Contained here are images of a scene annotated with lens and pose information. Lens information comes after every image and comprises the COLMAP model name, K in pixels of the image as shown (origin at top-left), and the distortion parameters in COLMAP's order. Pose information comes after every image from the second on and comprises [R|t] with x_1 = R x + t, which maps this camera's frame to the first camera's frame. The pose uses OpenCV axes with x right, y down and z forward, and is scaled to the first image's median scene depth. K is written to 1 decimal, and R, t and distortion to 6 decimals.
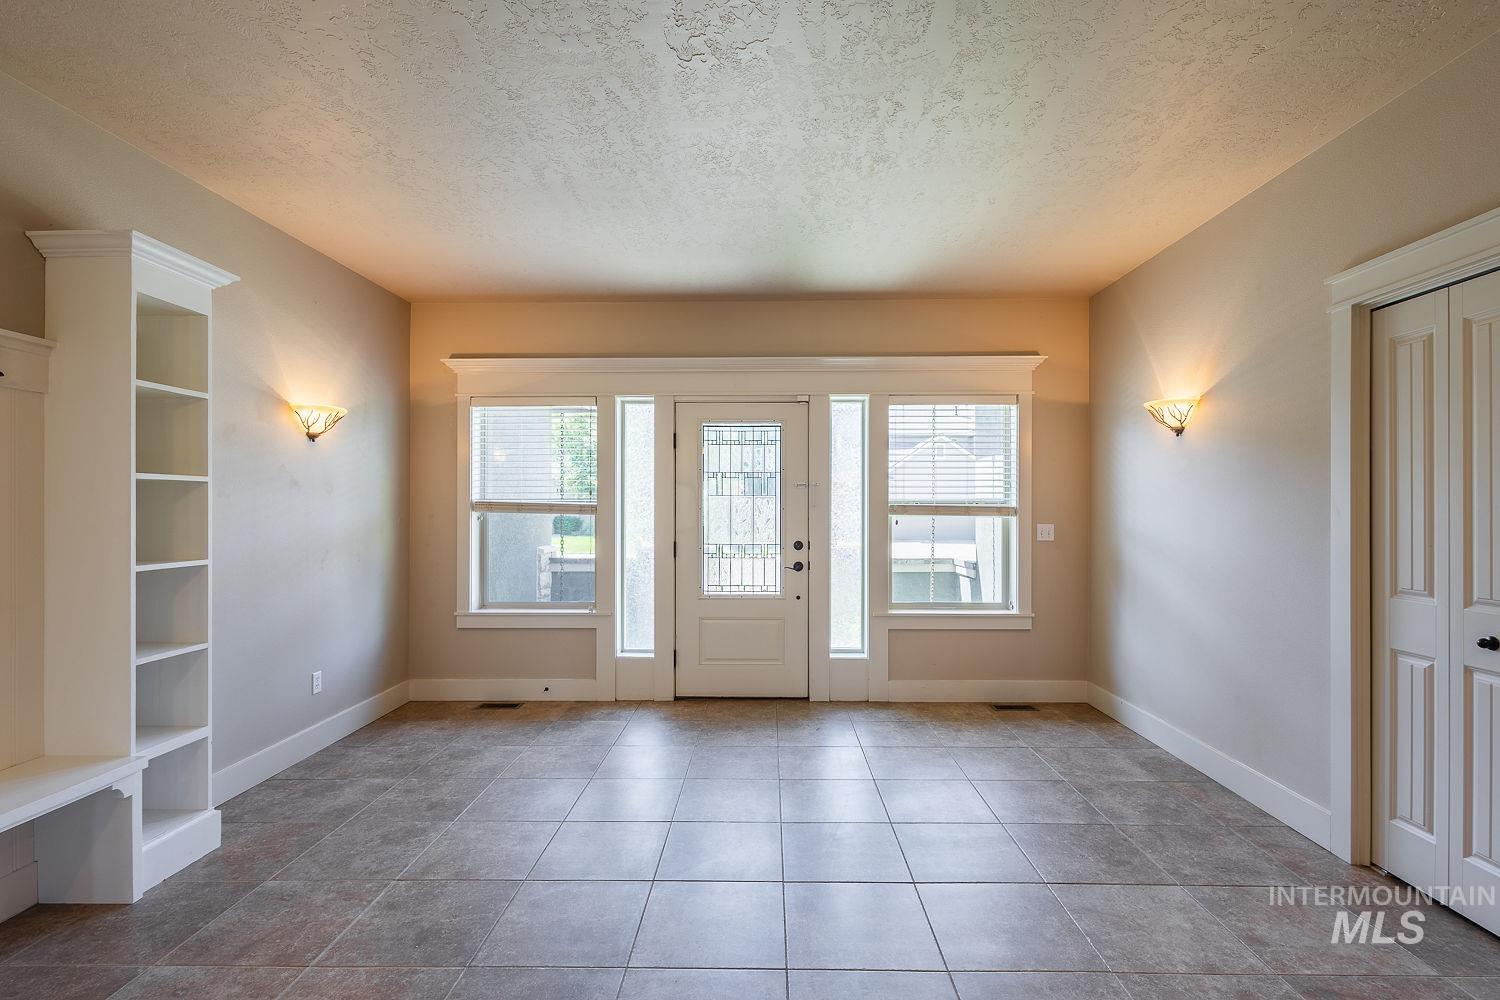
lens RADIAL K [[690.1, 0, 755.2], [0, 690.1, 512.1], [0, 0, 1]] dist [0.011257, -0.003775]
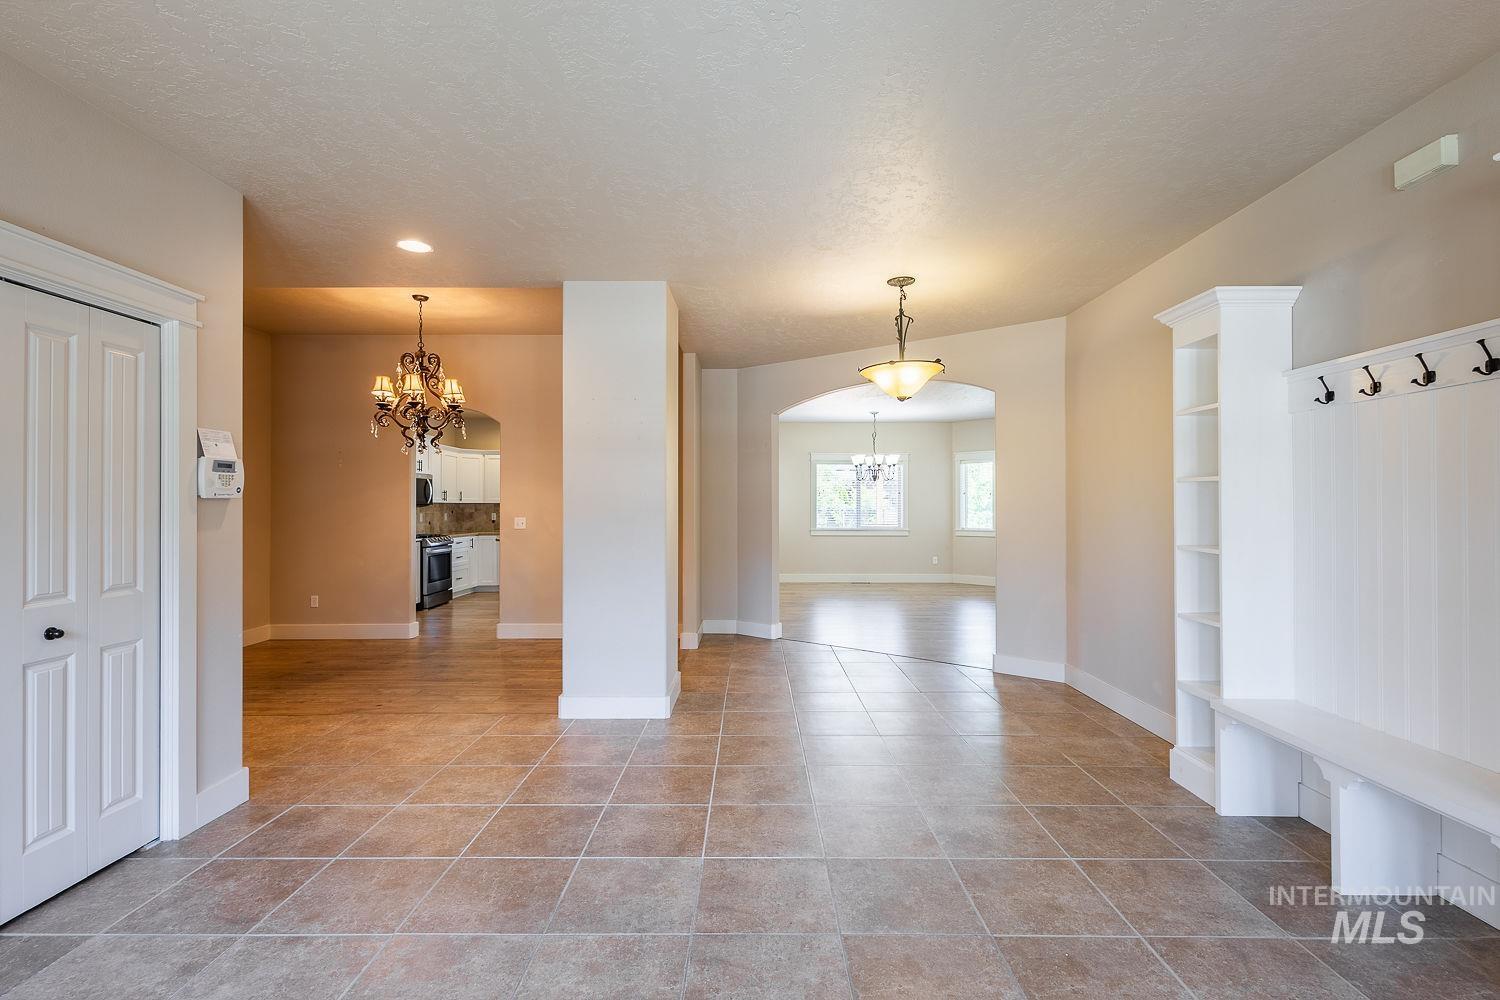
lens RADIAL K [[690.1, 0, 744.8], [0, 690.1, 494.7], [0, 0, 1]] dist [0.011257, -0.003775]
pose [[-0.999917, 0.001427, -0.012841, -0.009425], [0.001393, 0.999996, 0.002608, -0.011584], [0.012845, 0.002590, -0.999914, 0.885022]]
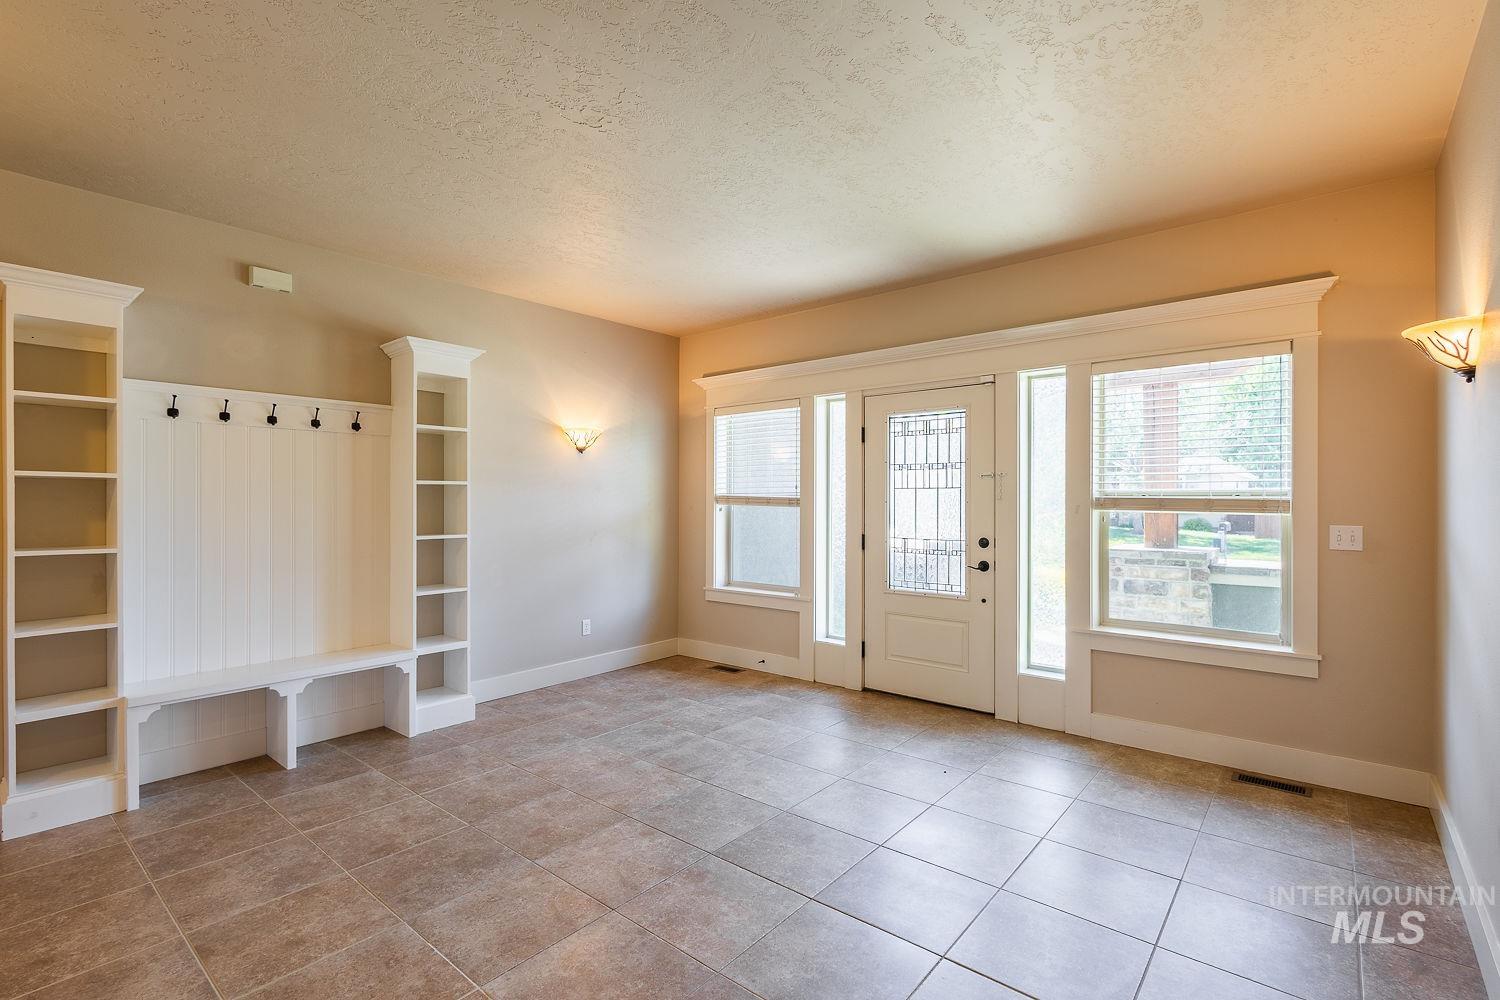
lens RADIAL K [[690.1, 0, 752.9], [0, 690.1, 502.5], [0, 0, 1]] dist [0.011257, -0.003775]
pose [[0.776973, 0.001735, -0.629532, 0.398806], [-0.003378, 0.999993, -0.001413, -0.002001], [0.629525, 0.003224, 0.776973, 0.111915]]
